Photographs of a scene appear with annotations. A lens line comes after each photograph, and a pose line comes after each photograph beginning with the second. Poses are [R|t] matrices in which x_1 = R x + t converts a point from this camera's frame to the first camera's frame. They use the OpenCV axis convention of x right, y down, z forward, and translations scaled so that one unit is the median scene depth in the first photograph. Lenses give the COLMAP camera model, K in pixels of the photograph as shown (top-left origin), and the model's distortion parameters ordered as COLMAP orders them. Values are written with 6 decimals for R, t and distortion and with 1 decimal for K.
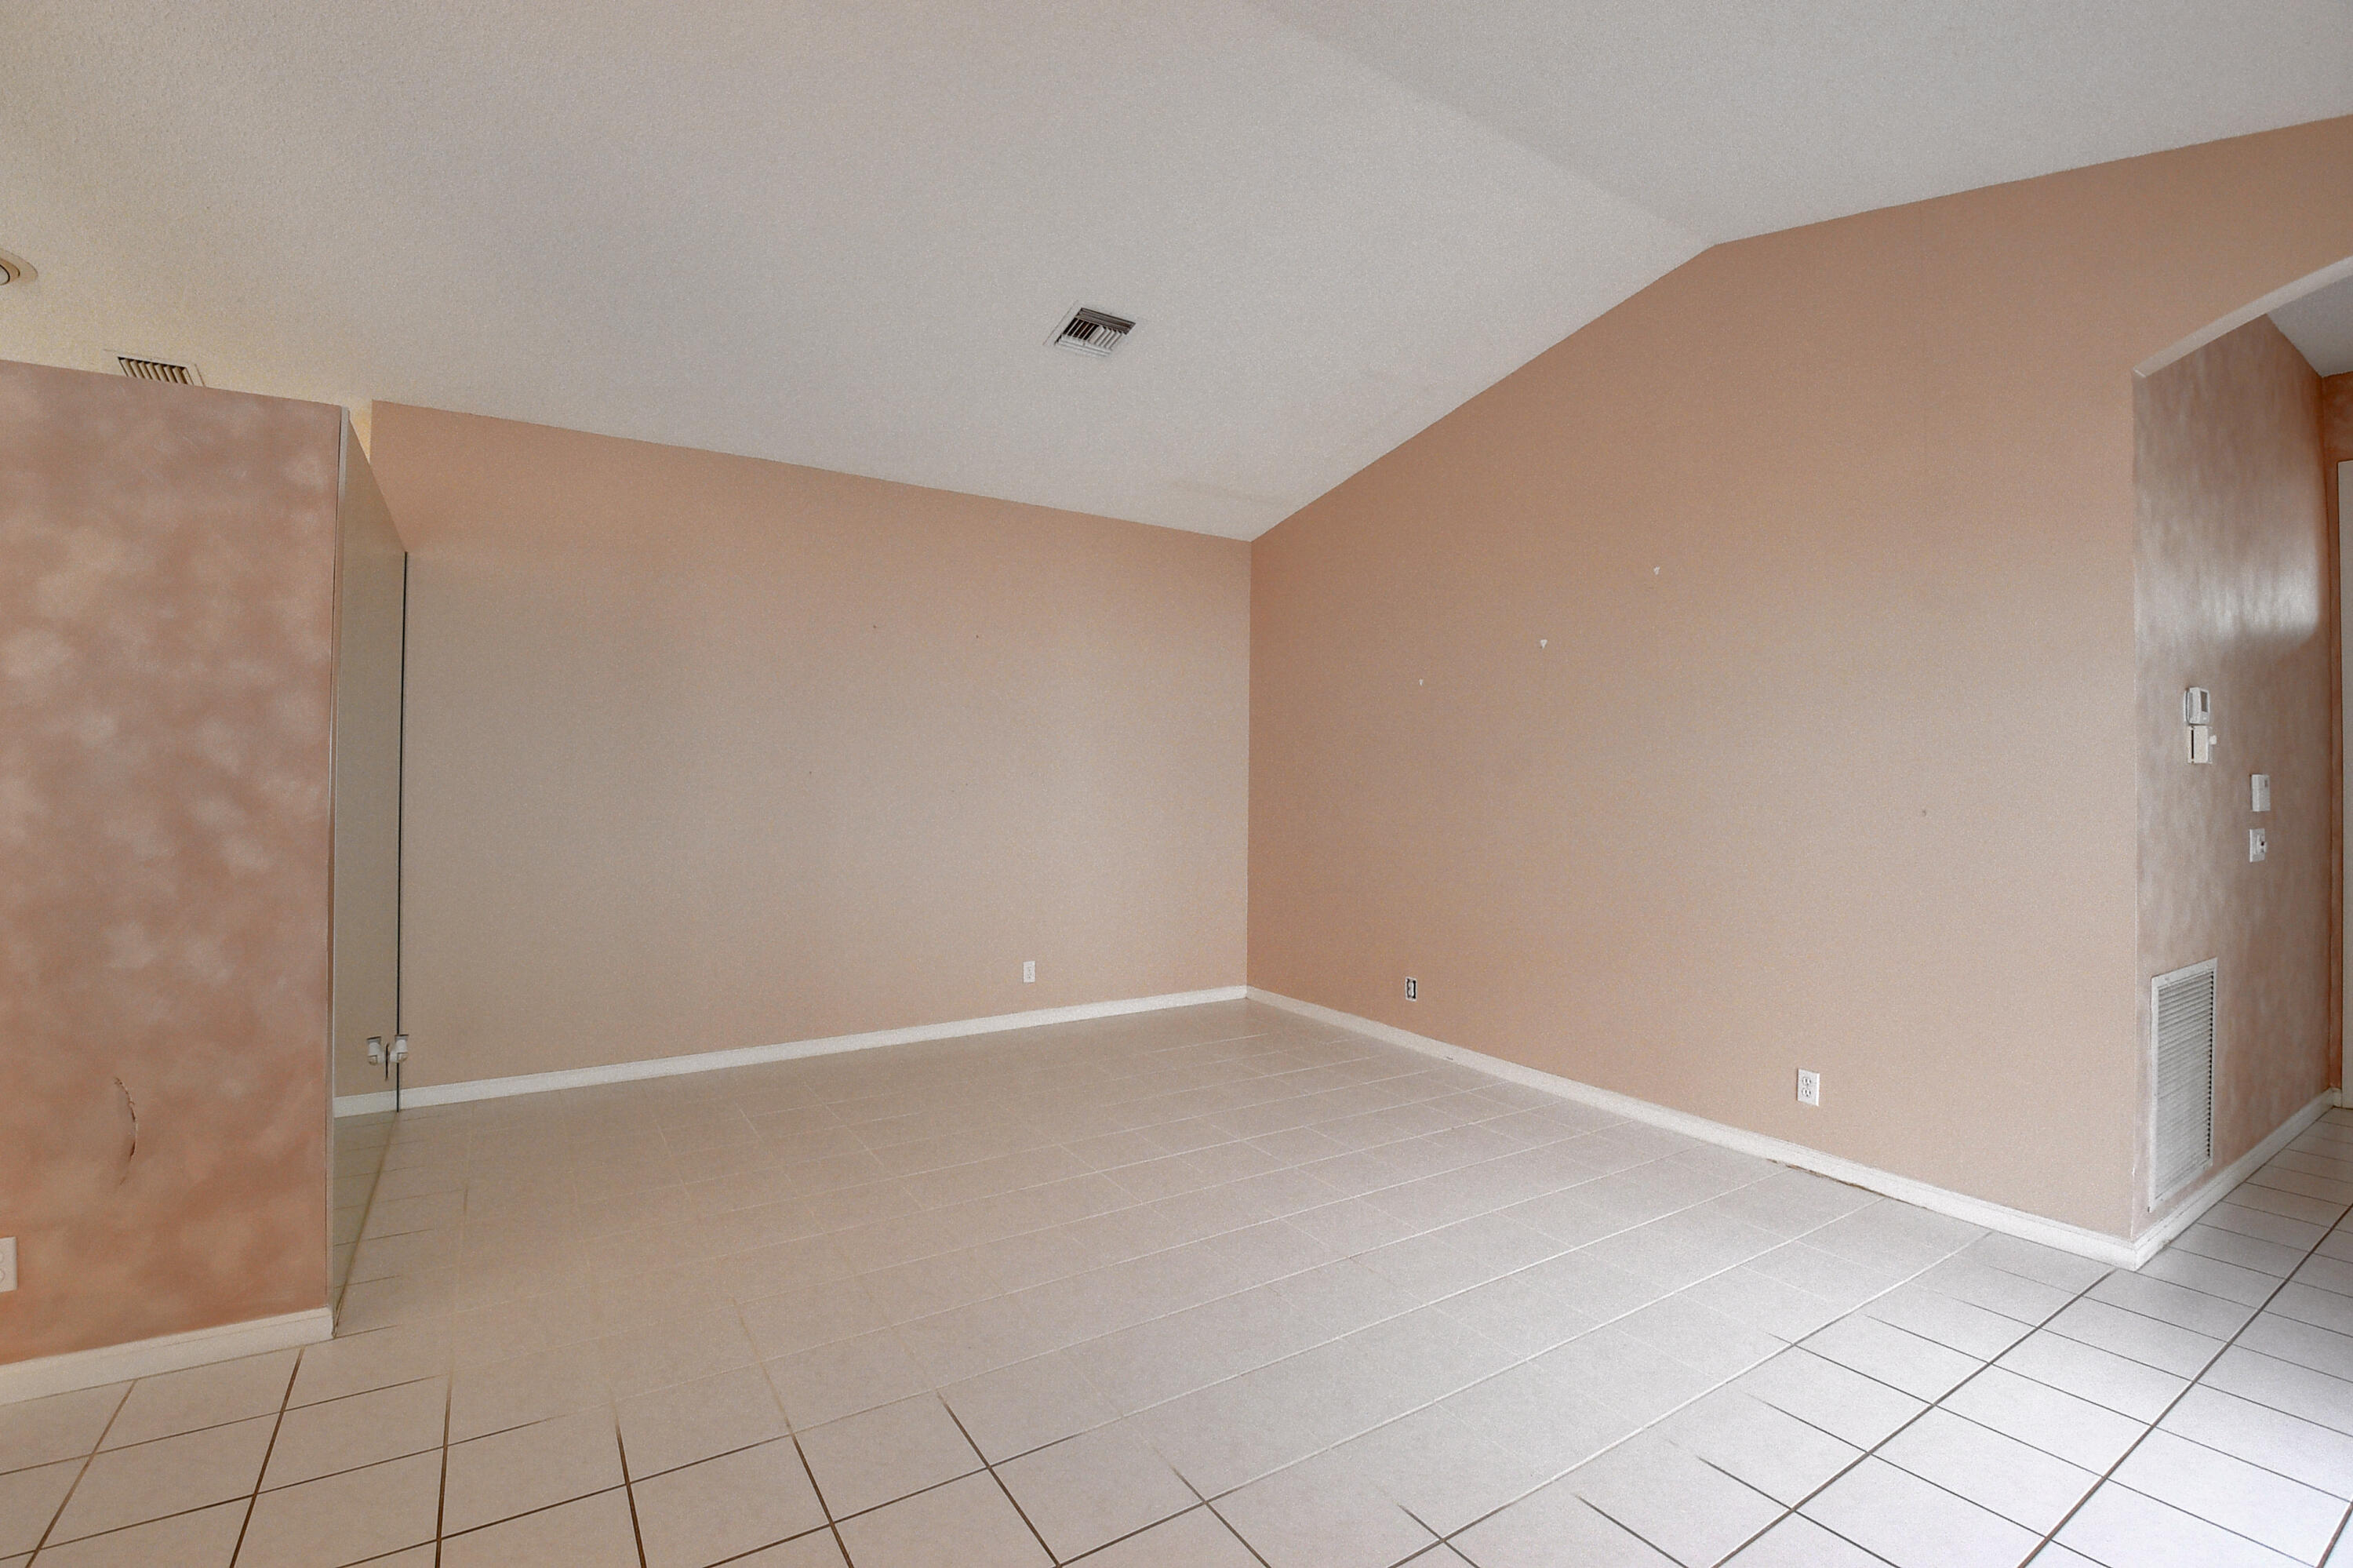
lens RADIAL K [[1025.4, 0, 1171.3], [0, 1025.4, 758.6], [0, 0, 1]] dist [-0.013145, -0.007655]
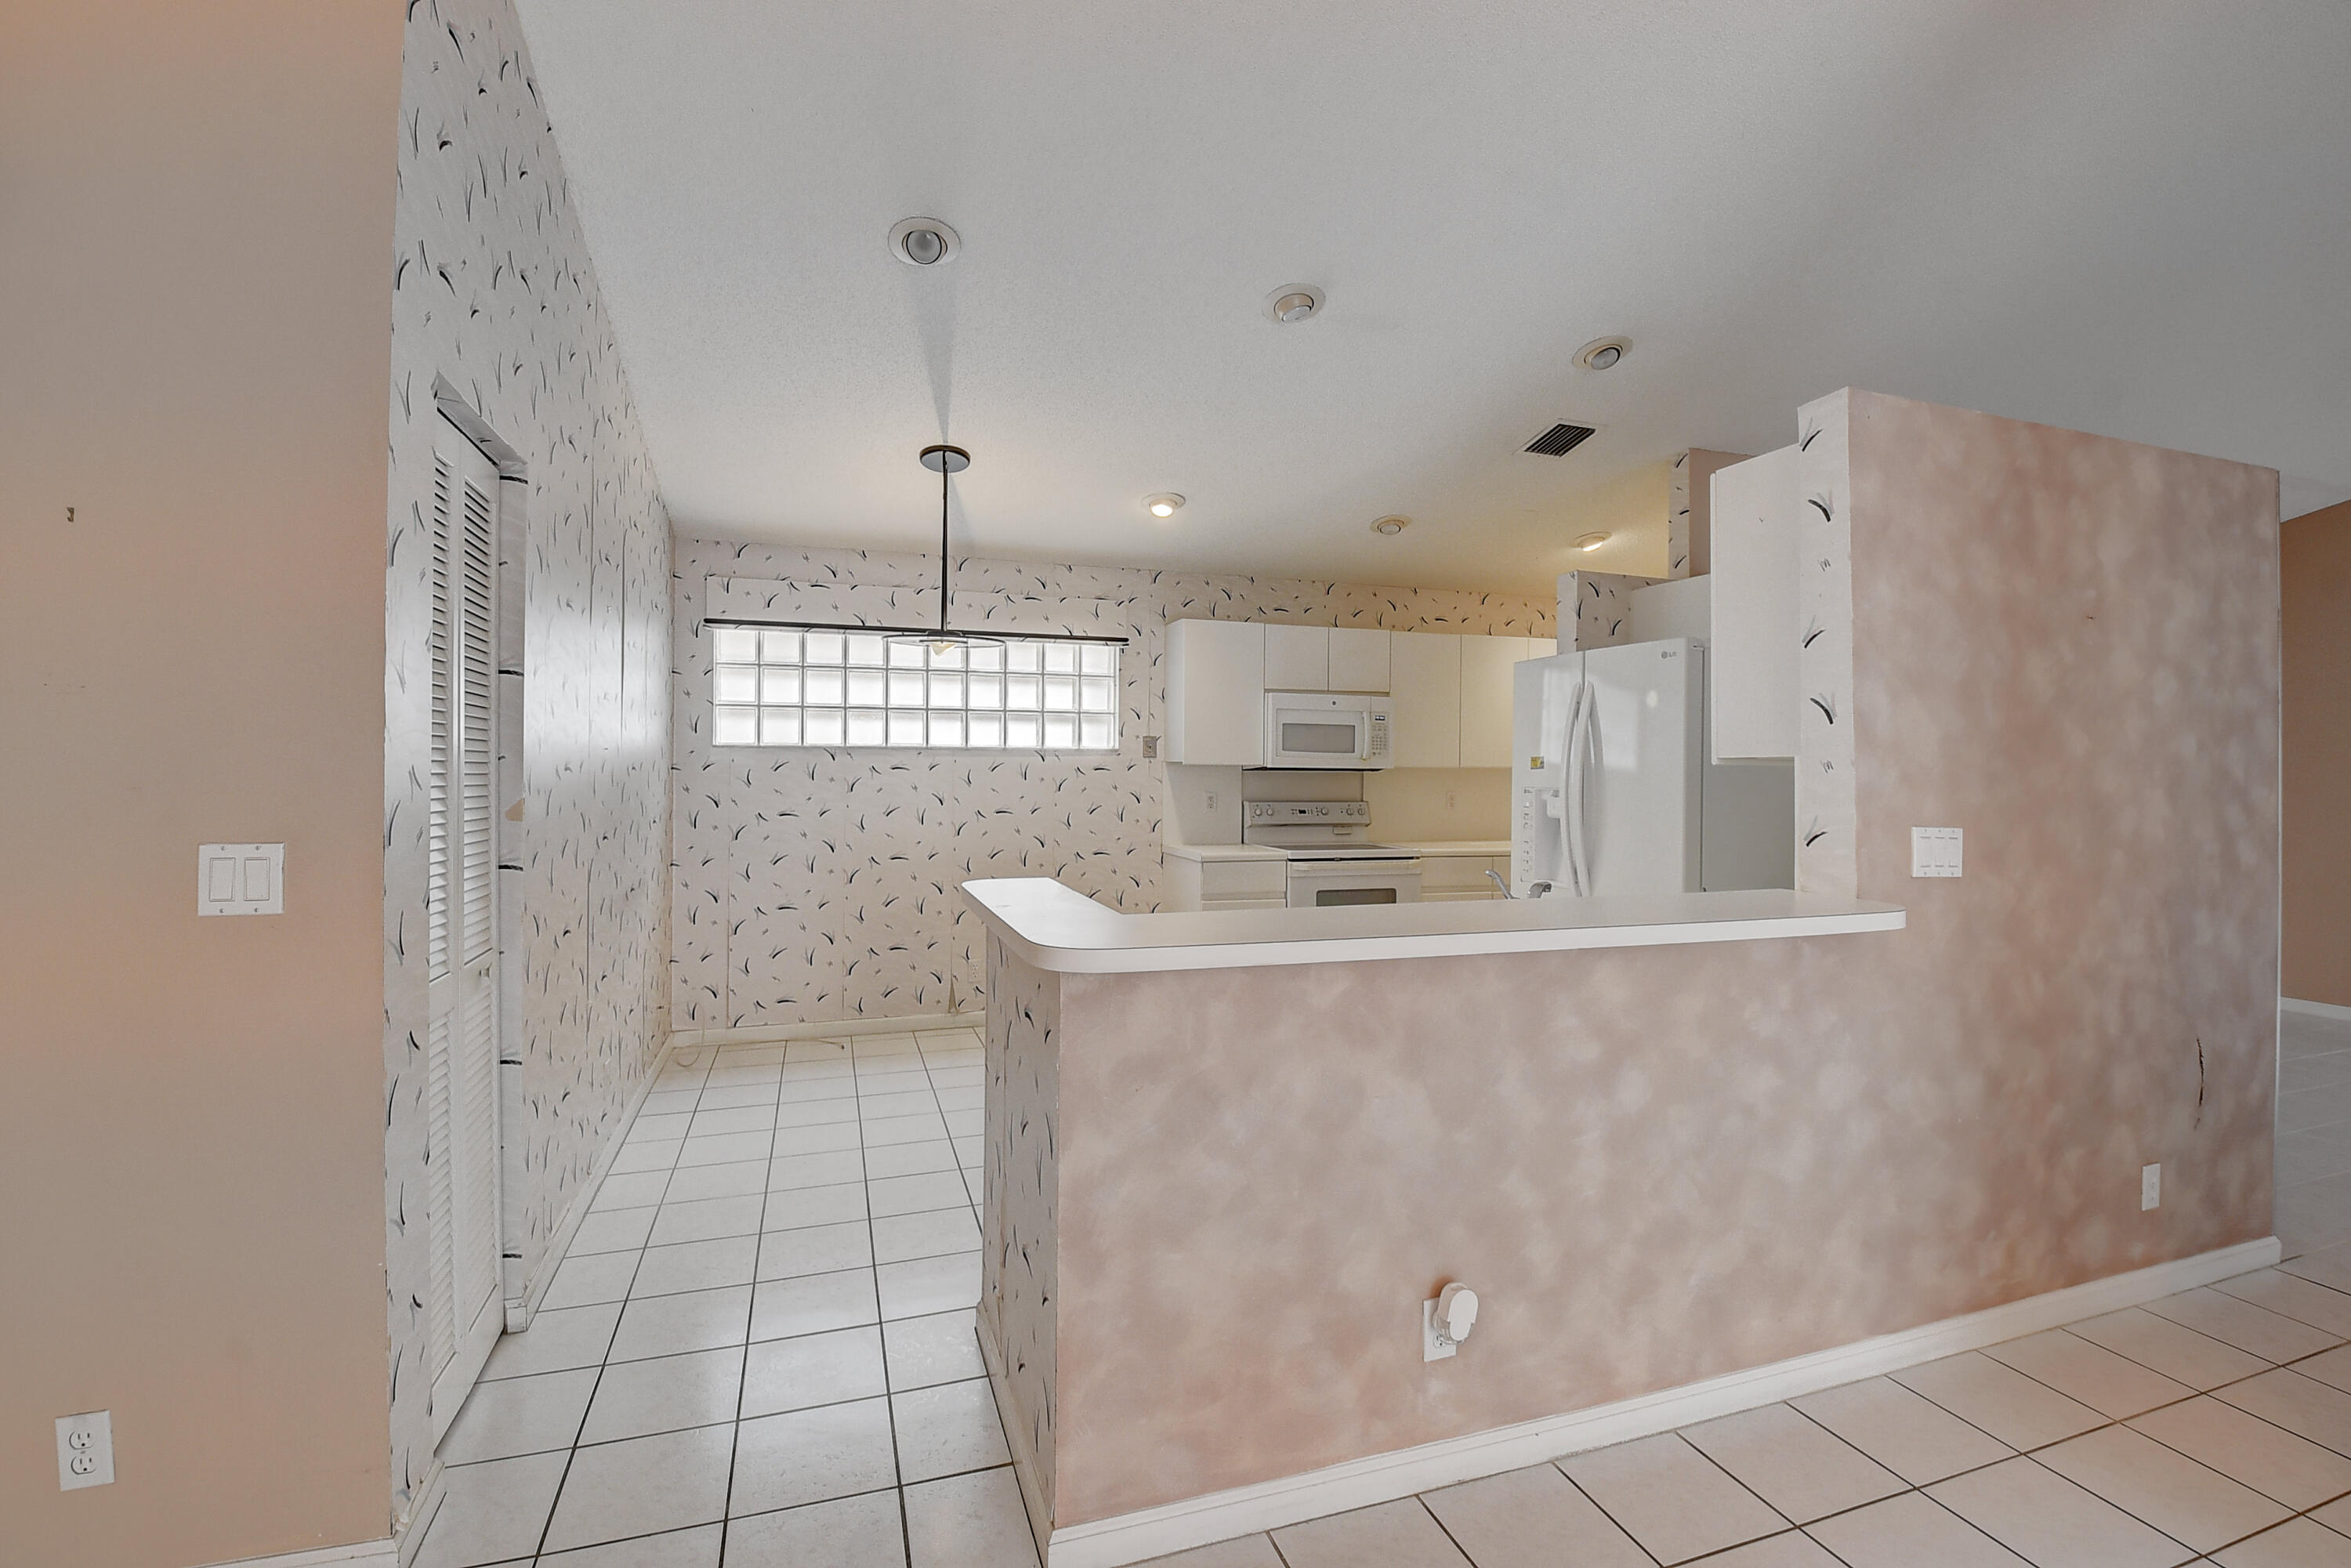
lens RADIAL K [[1024.4, 0, 1174.6], [0, 1024.4, 761.2], [0, 0, 1]] dist [-0.013145, -0.007655]
pose [[0.969813, 0.001389, -0.243847, -1.904105], [0.001769, 0.999917, 0.012729, -0.029459], [0.243844, -0.012776, 0.969730, -0.459481]]
